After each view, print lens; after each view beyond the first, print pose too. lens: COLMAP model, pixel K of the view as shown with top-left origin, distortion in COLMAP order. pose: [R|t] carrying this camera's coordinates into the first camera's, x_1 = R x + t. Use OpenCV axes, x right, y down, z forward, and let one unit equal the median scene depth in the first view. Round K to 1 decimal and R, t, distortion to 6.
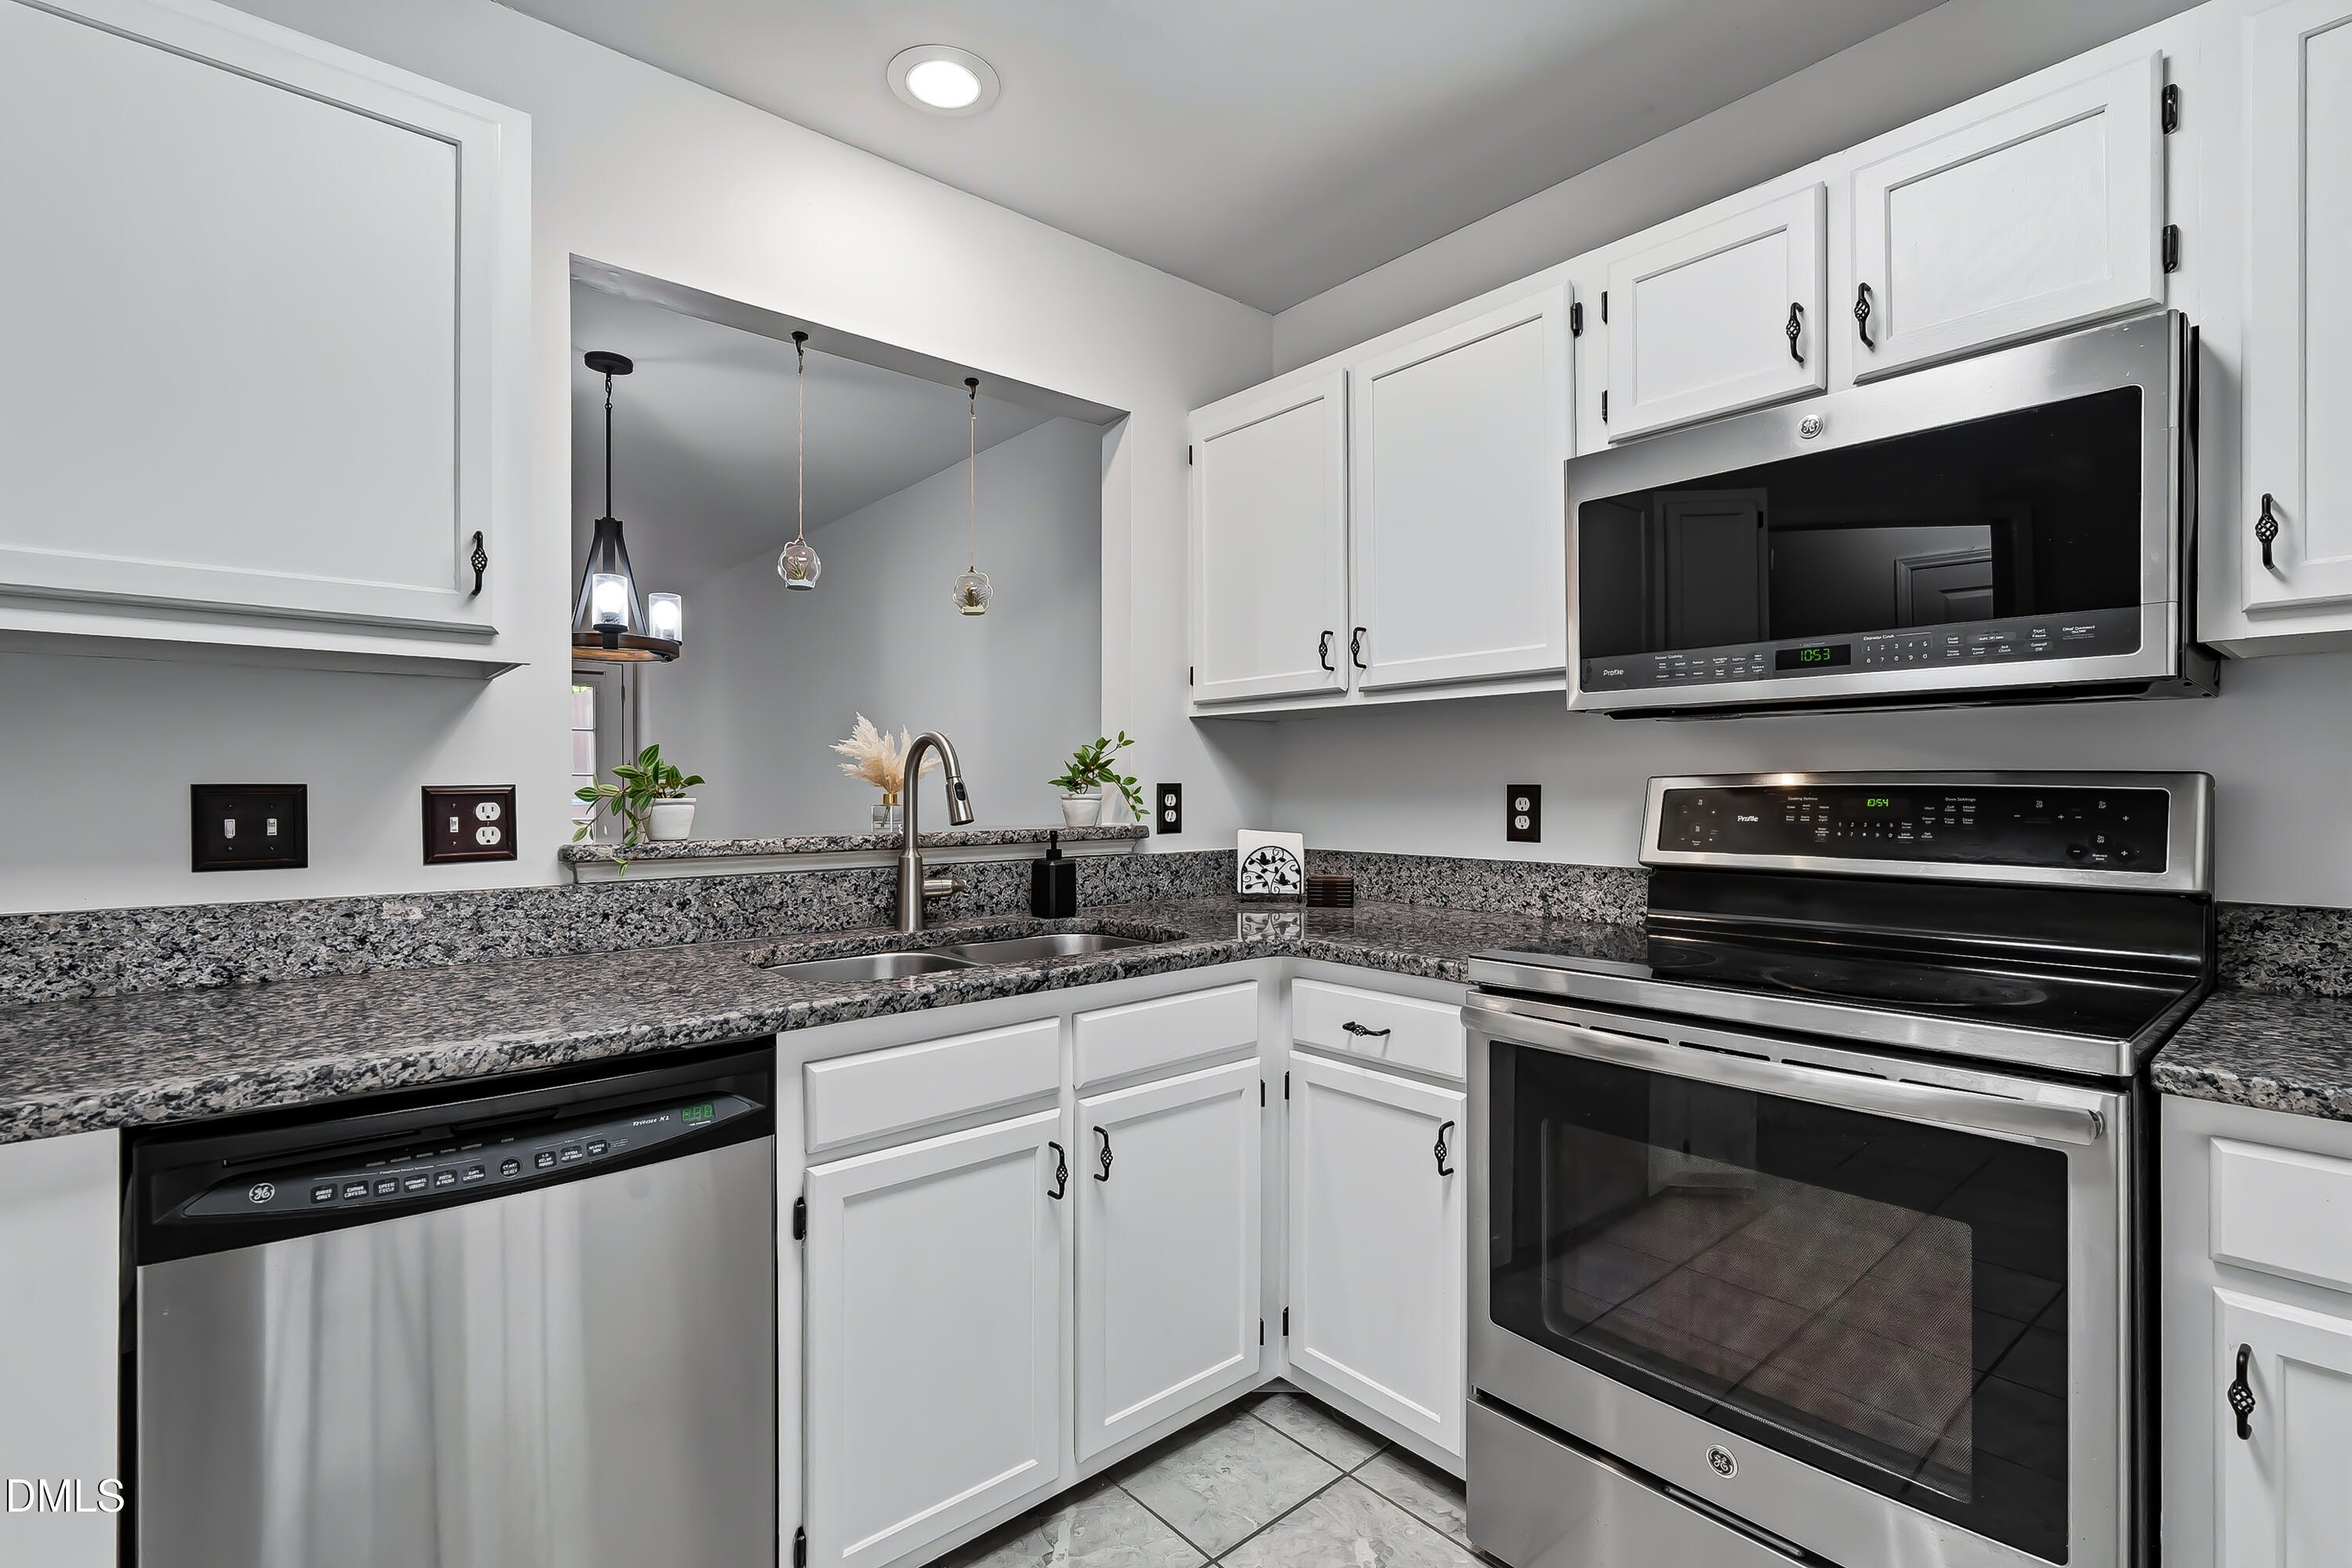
lens RADIAL K [[1067.3, 0, 1210.9], [0, 1067.3, 798.7], [0, 0, 1]] dist [-0.002747, -0.000024]
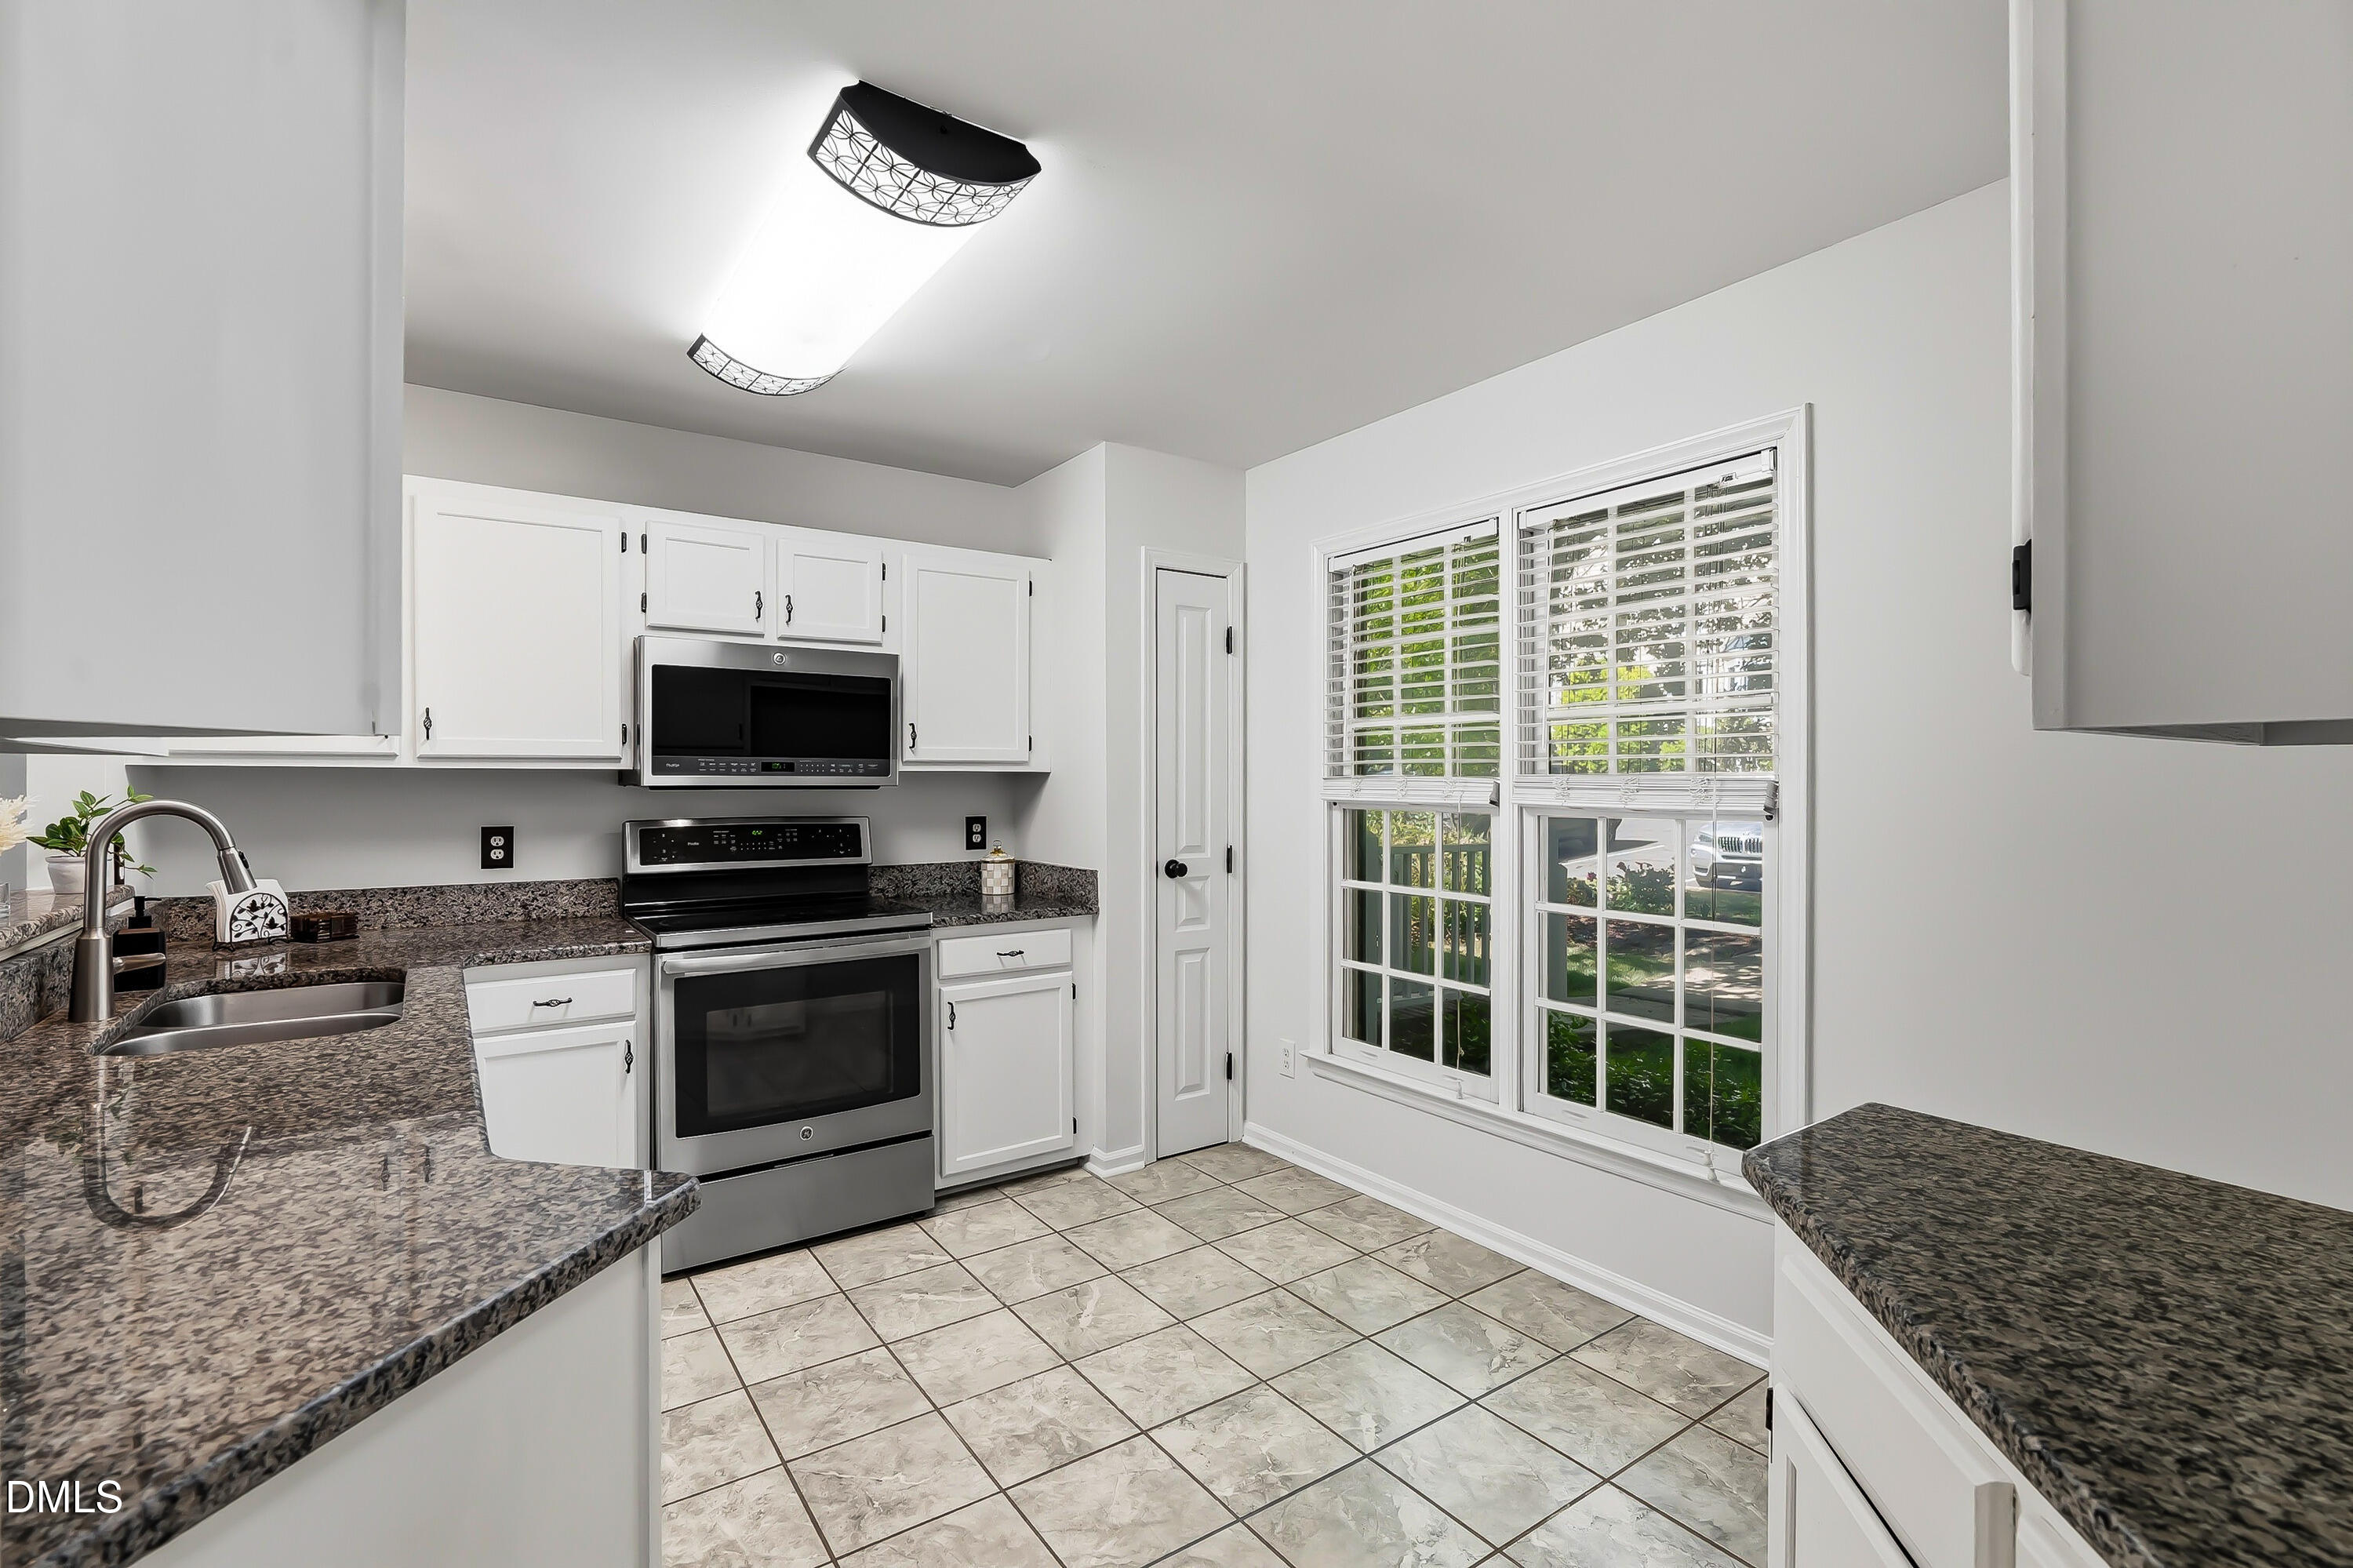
lens RADIAL K [[1094.9, 0, 1176.6], [0, 1094.9, 792.5], [0, 0, 1]] dist [-0.003134, 0.000215]
pose [[0.096810, -0.010041, 0.995252, -1.195190], [0.005971, 0.999937, 0.009508, -0.076697], [-0.995285, 0.005022, 0.096864, 0.001668]]
